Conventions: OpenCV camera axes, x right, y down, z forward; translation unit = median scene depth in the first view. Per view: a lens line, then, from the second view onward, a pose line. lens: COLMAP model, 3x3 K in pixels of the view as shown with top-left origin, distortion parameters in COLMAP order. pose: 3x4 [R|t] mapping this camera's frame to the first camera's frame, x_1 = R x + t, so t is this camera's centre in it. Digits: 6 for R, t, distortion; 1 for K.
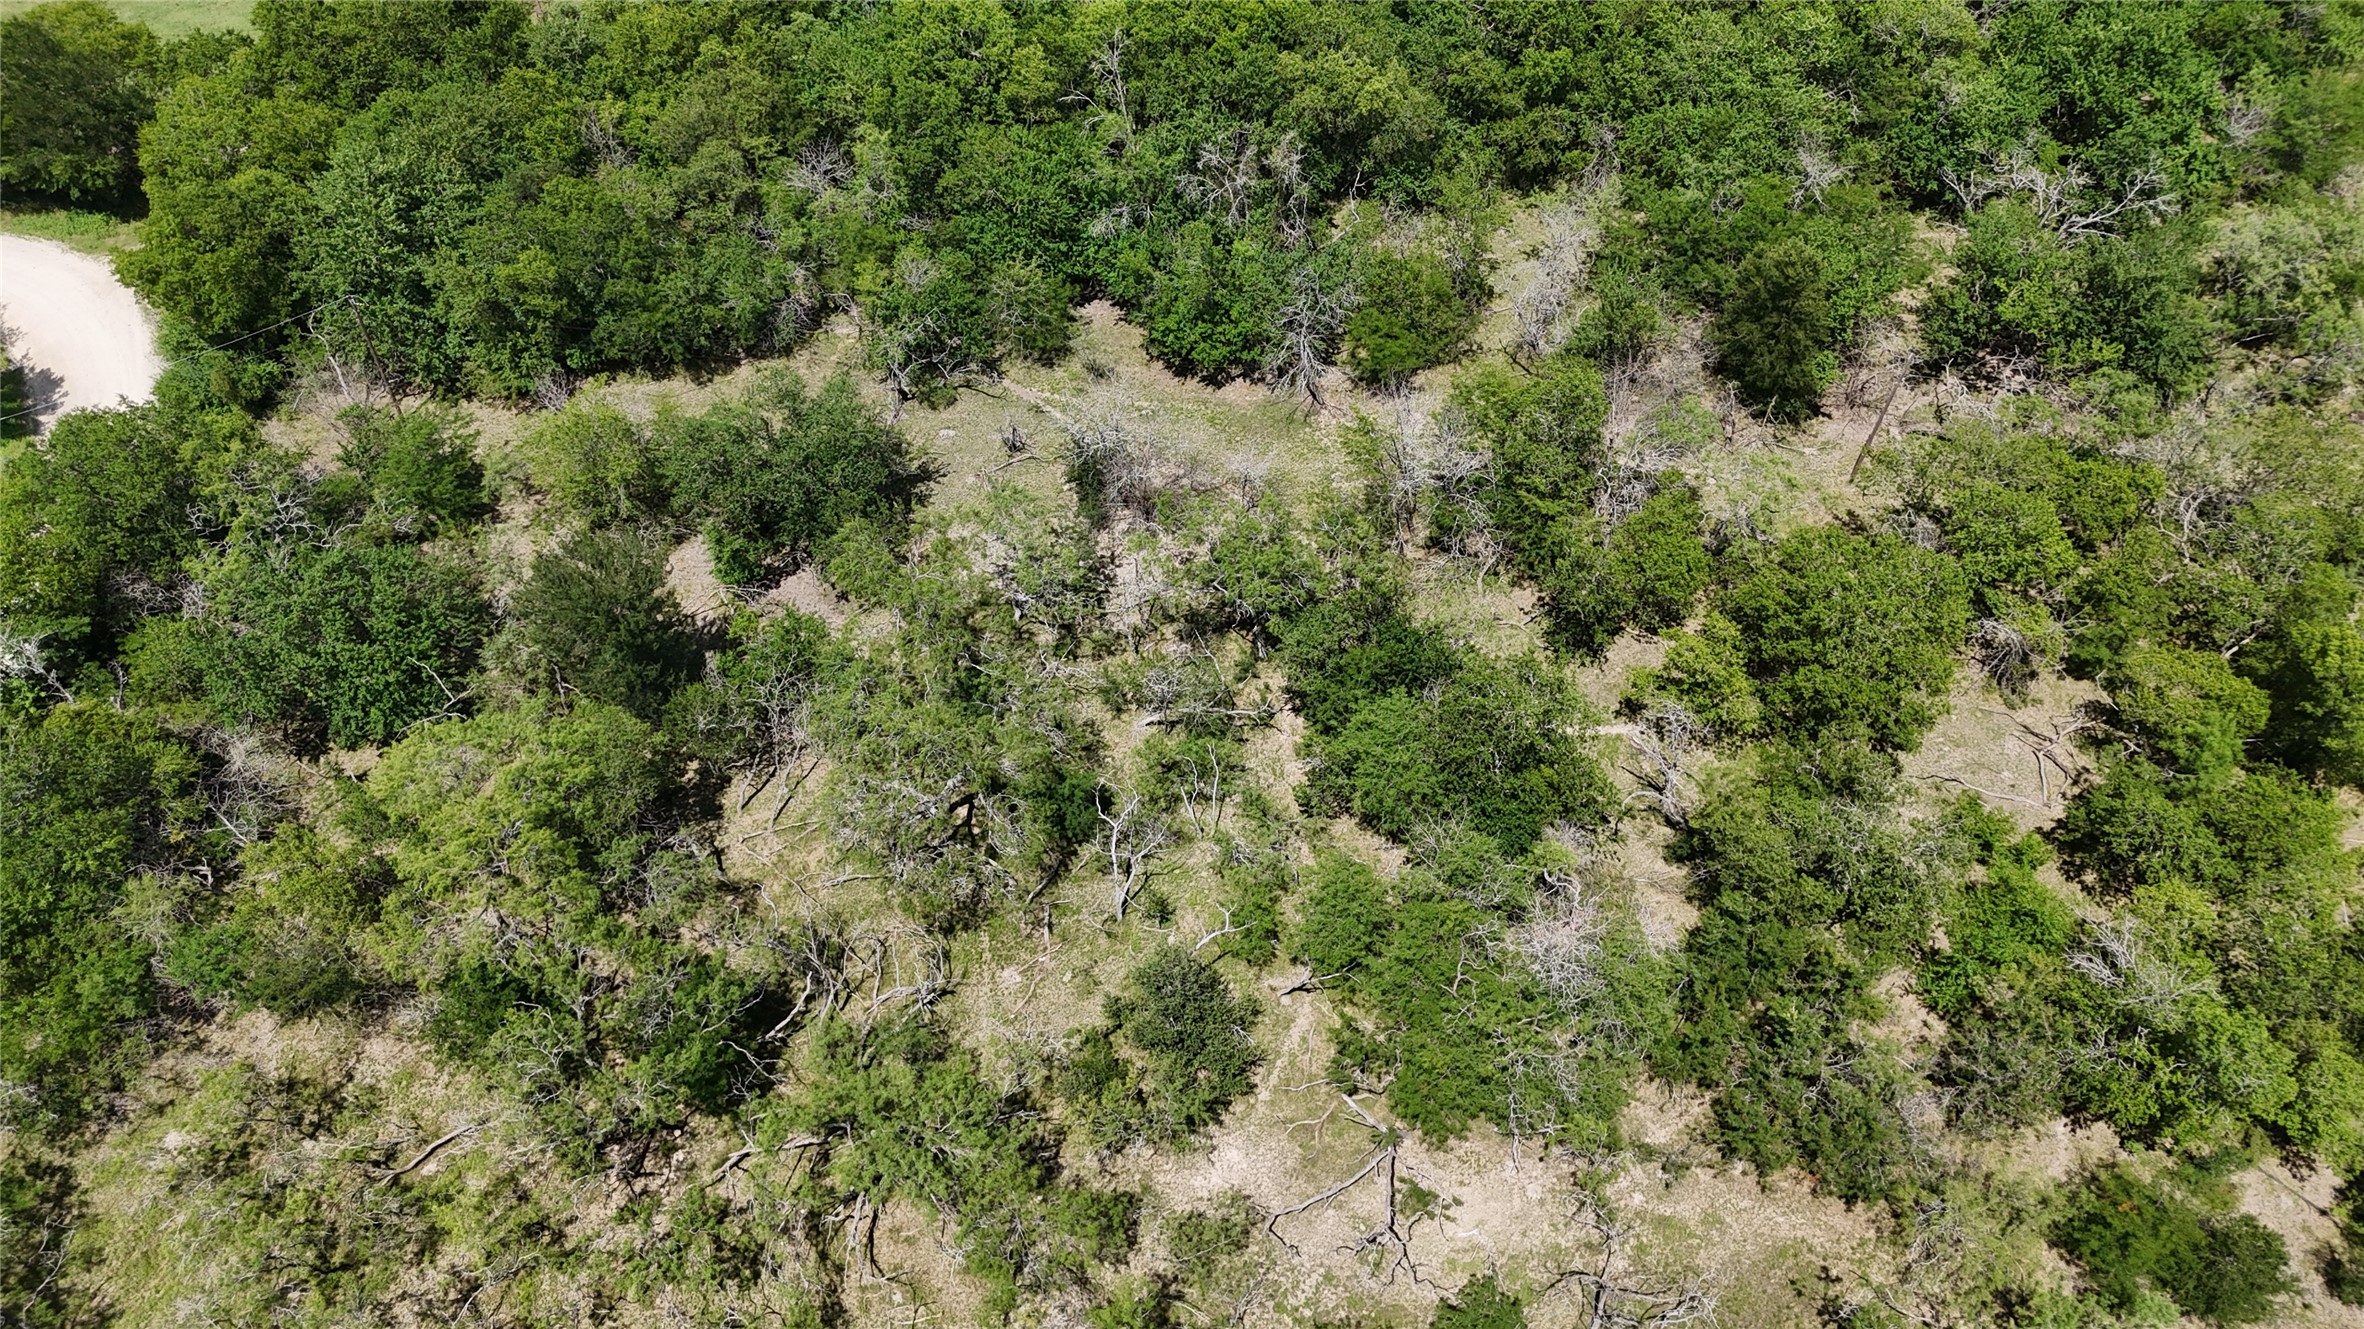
lens RADIAL K [[1690.5, 0, 1180.1], [0, 1690.5, 661.6], [0, 0, 1]] dist [0.039769, -0.006765]
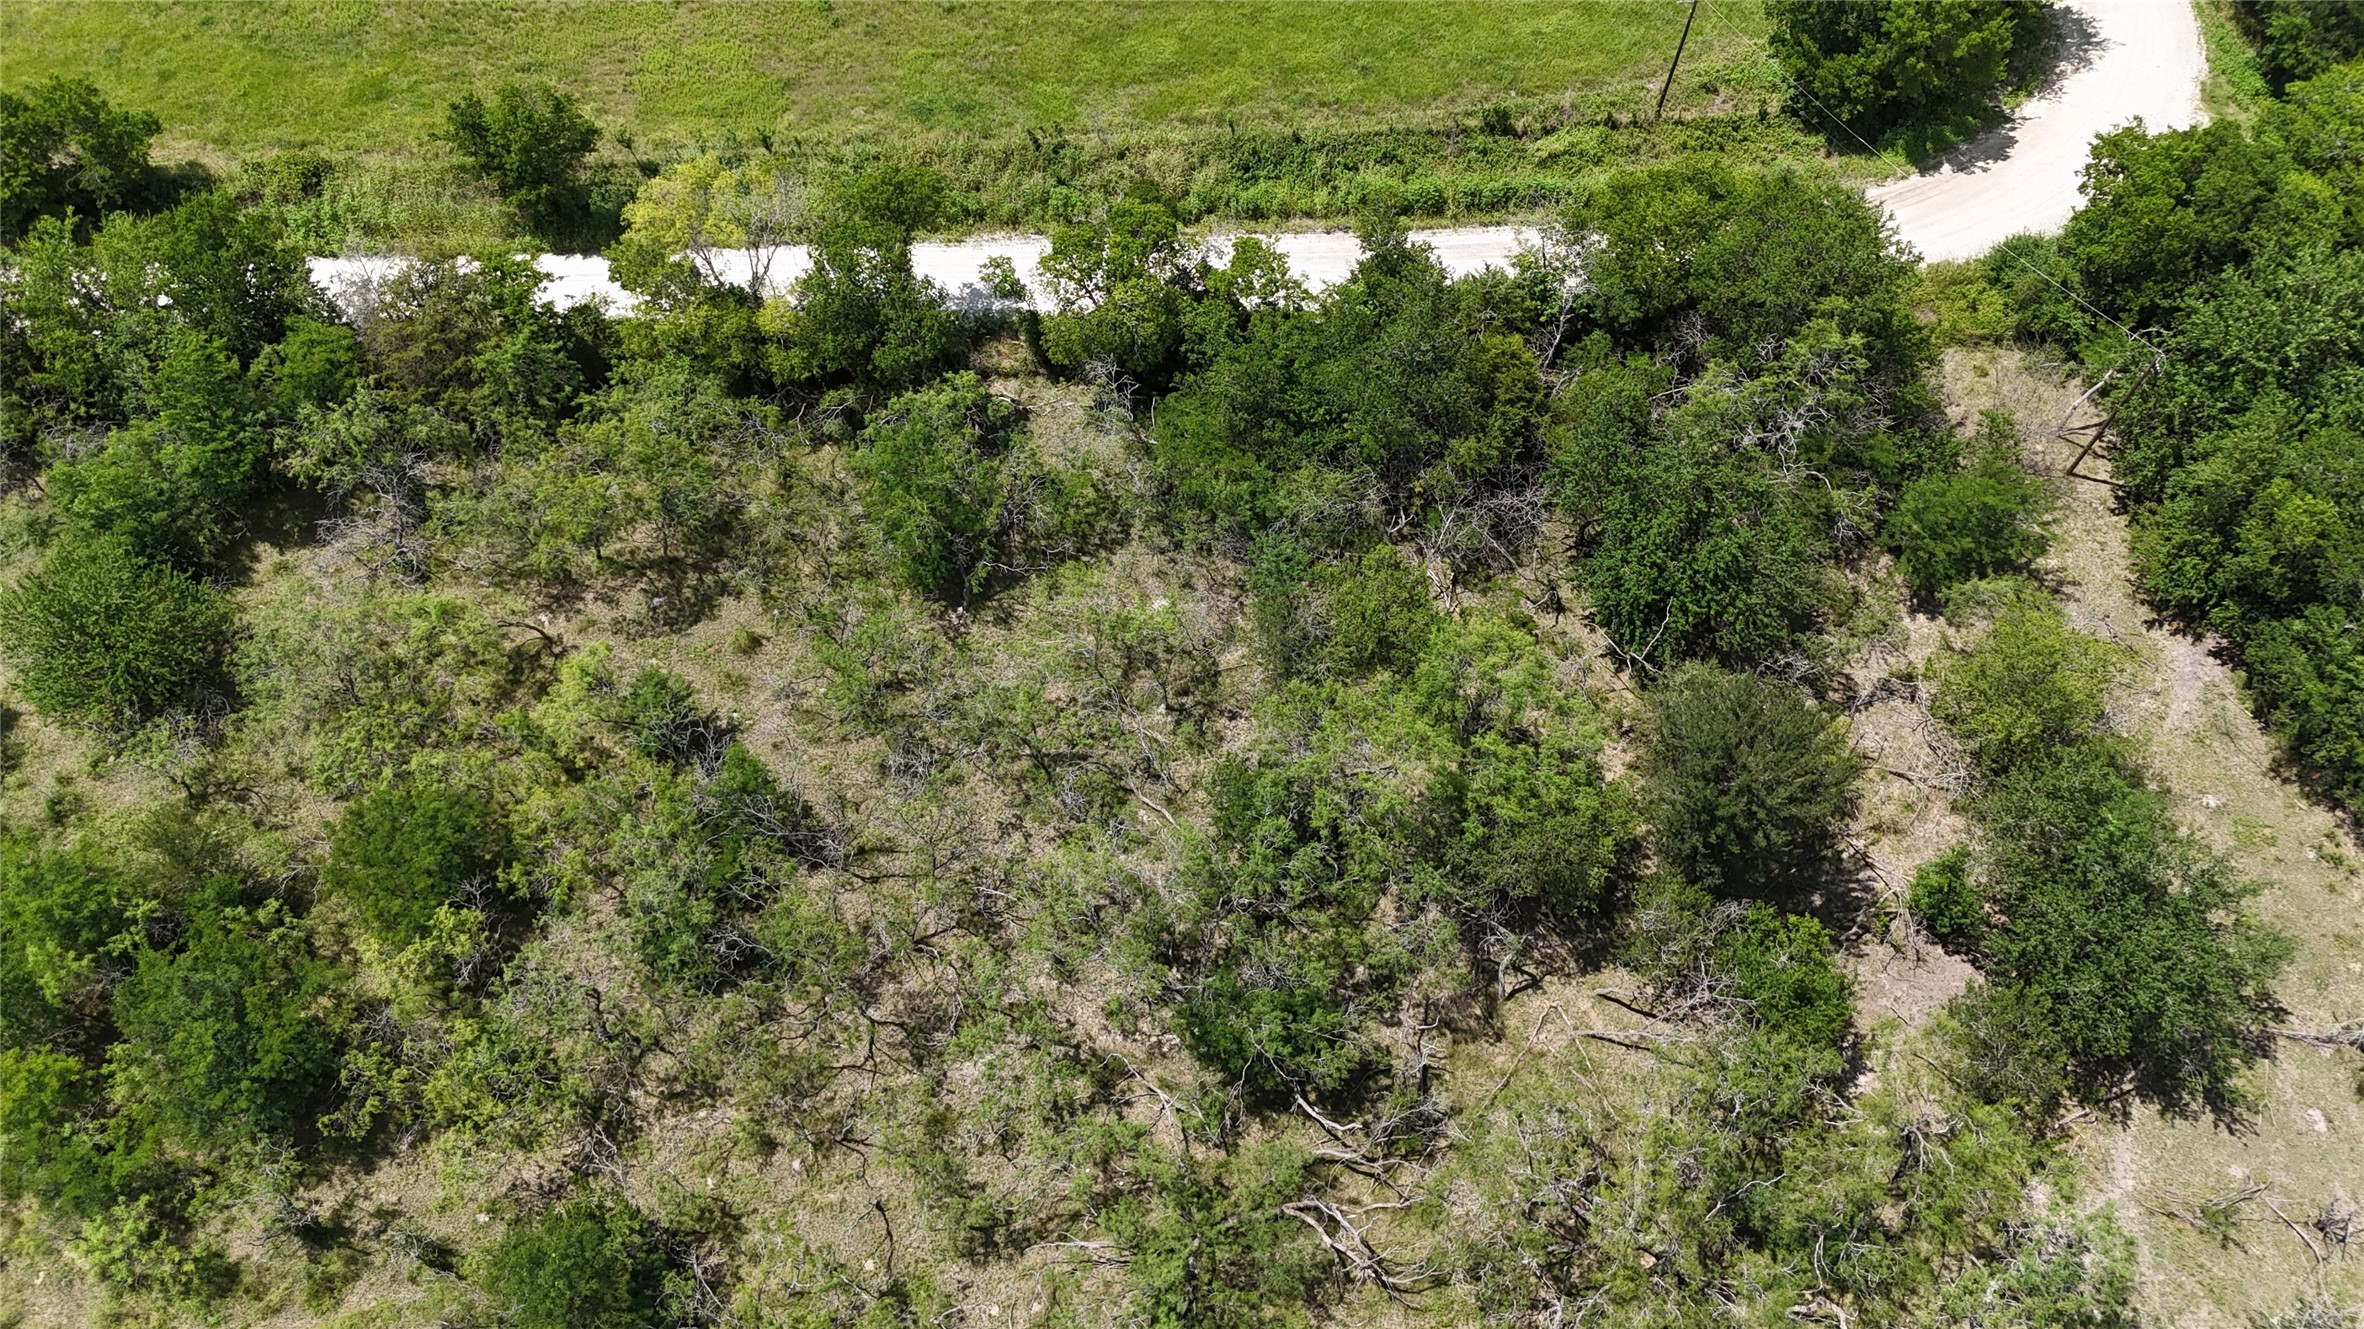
lens RADIAL K [[1690.5, 0, 1178.8], [0, 1690.5, 664.5], [0, 0, 1]] dist [0.039769, -0.006765]
pose [[0.092163, 0.860742, -0.500630, 0.007302], [-0.762015, 0.384604, 0.520973, -0.271407], [0.640967, 0.333473, 0.691344, 0.226847]]
